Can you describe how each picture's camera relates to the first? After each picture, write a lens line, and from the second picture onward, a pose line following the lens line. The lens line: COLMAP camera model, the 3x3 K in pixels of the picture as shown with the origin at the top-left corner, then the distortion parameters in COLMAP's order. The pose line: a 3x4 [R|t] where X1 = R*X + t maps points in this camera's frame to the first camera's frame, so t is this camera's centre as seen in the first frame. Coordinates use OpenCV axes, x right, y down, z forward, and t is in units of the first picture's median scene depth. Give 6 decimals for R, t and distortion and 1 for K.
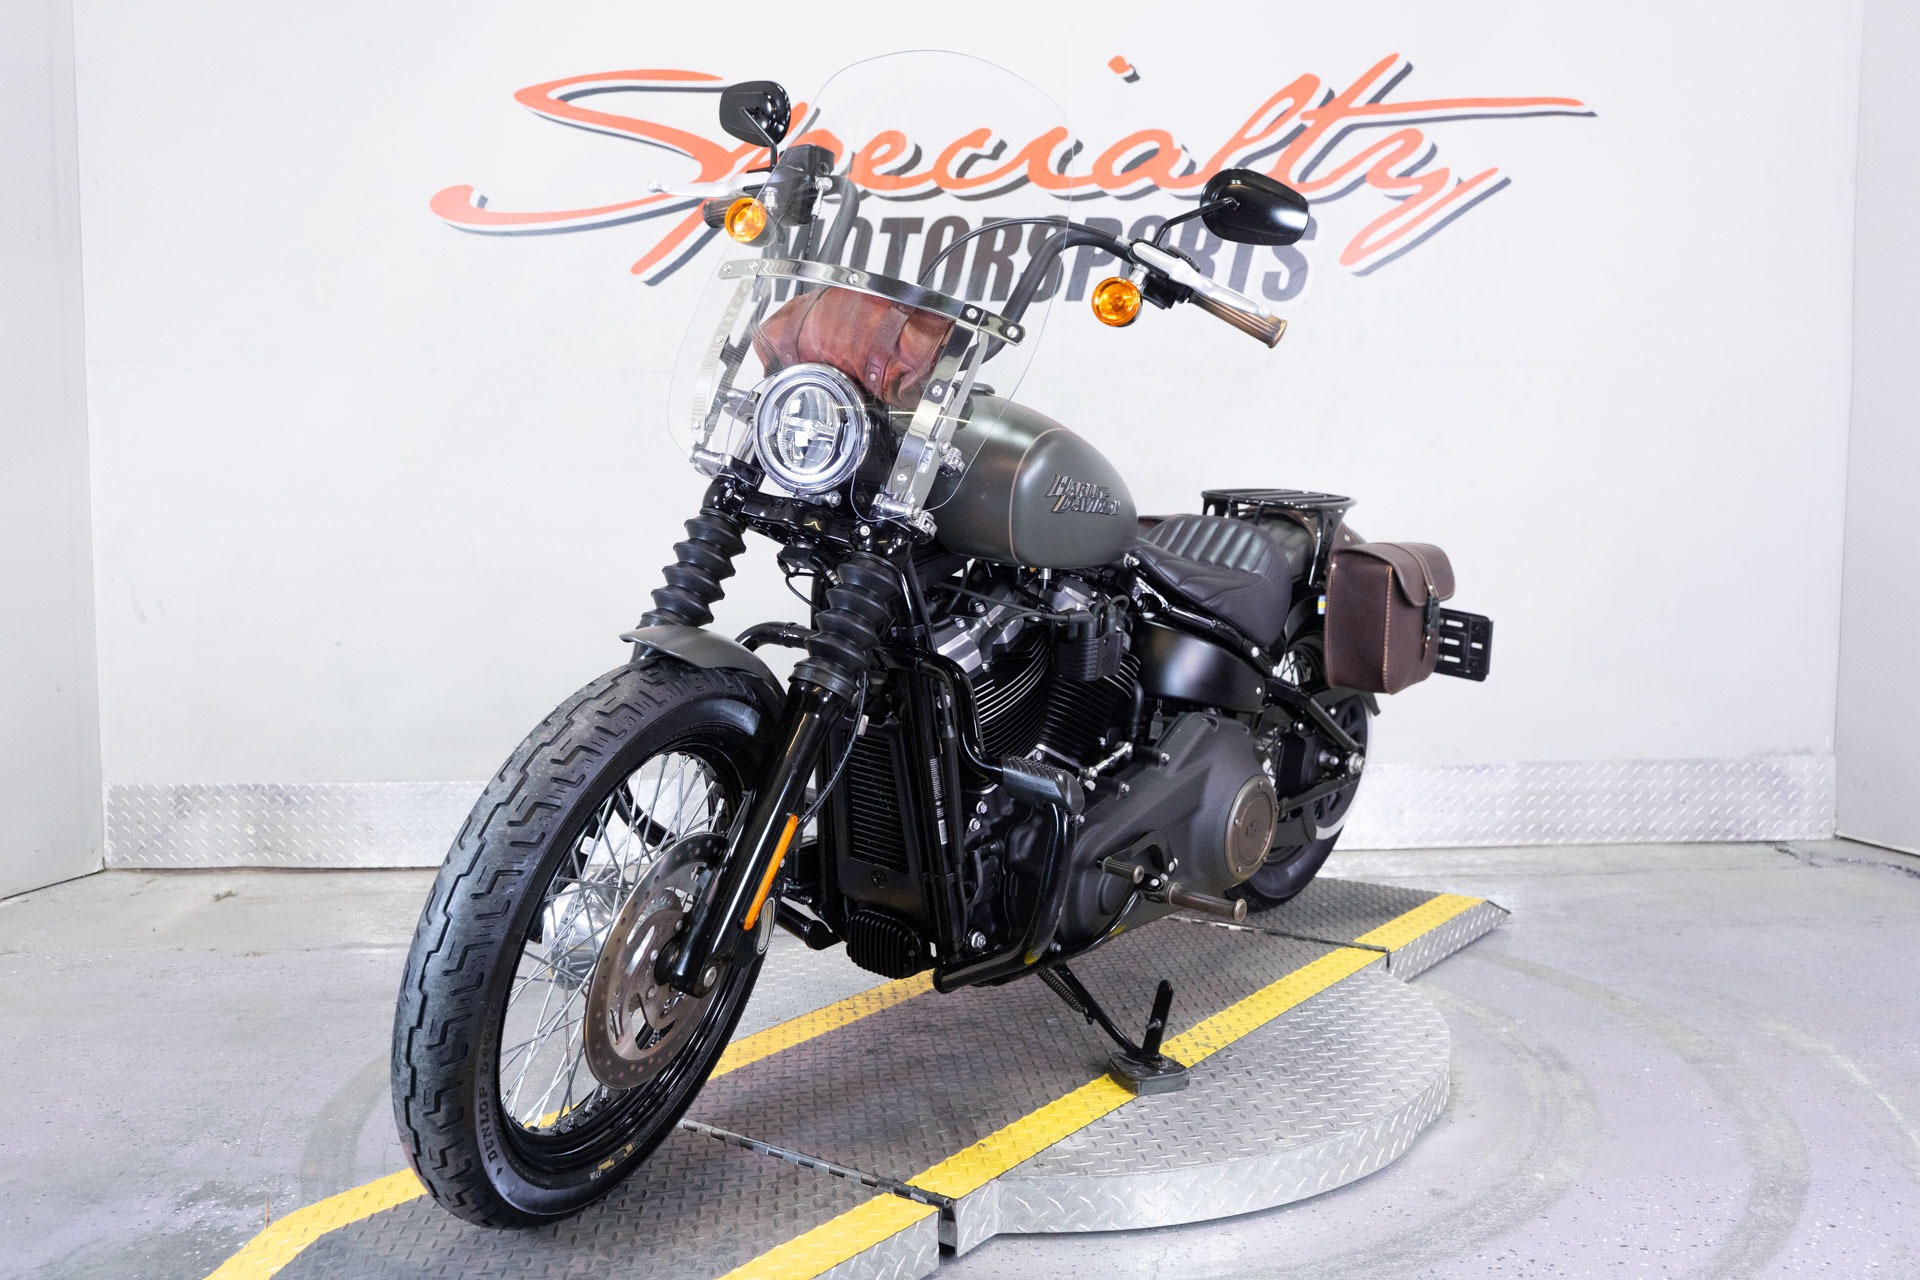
lens RADIAL K [[1701.1, 0, 956.0], [0, 1701.1, 644.0], [0, 0, 1]] dist [0.001280, 0.016568]
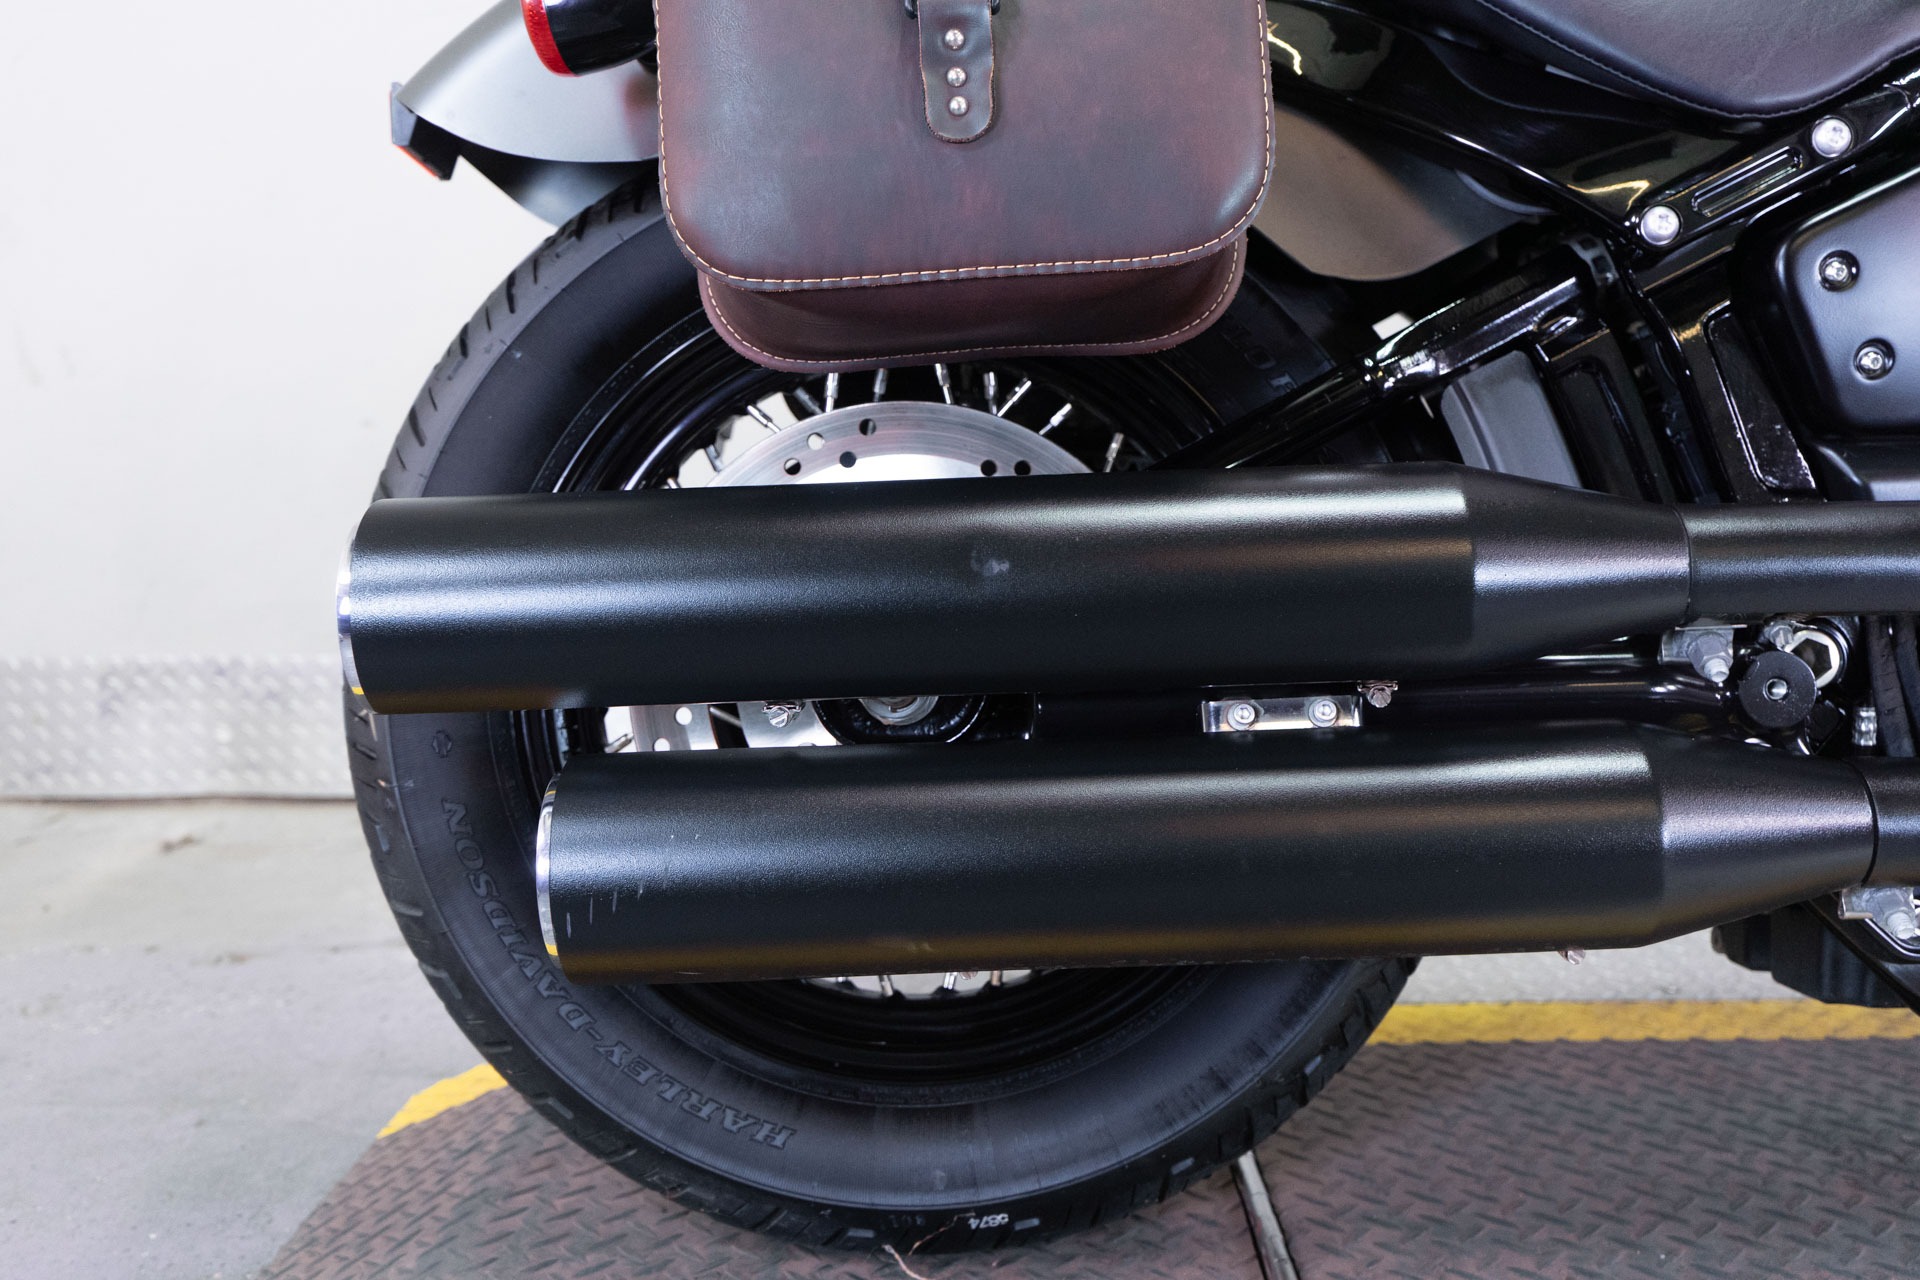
lens RADIAL K [[1701.1, 0, 976.9], [0, 1701.1, 604.8], [0, 0, 1]] dist [0.001280, 0.016568]
pose [[0.999721, 0.002243, 0.023523, -0.161703], [-0.002732, 0.999780, 0.020775, 0.050346], [-0.023472, -0.020834, 0.999507, 0.391152]]
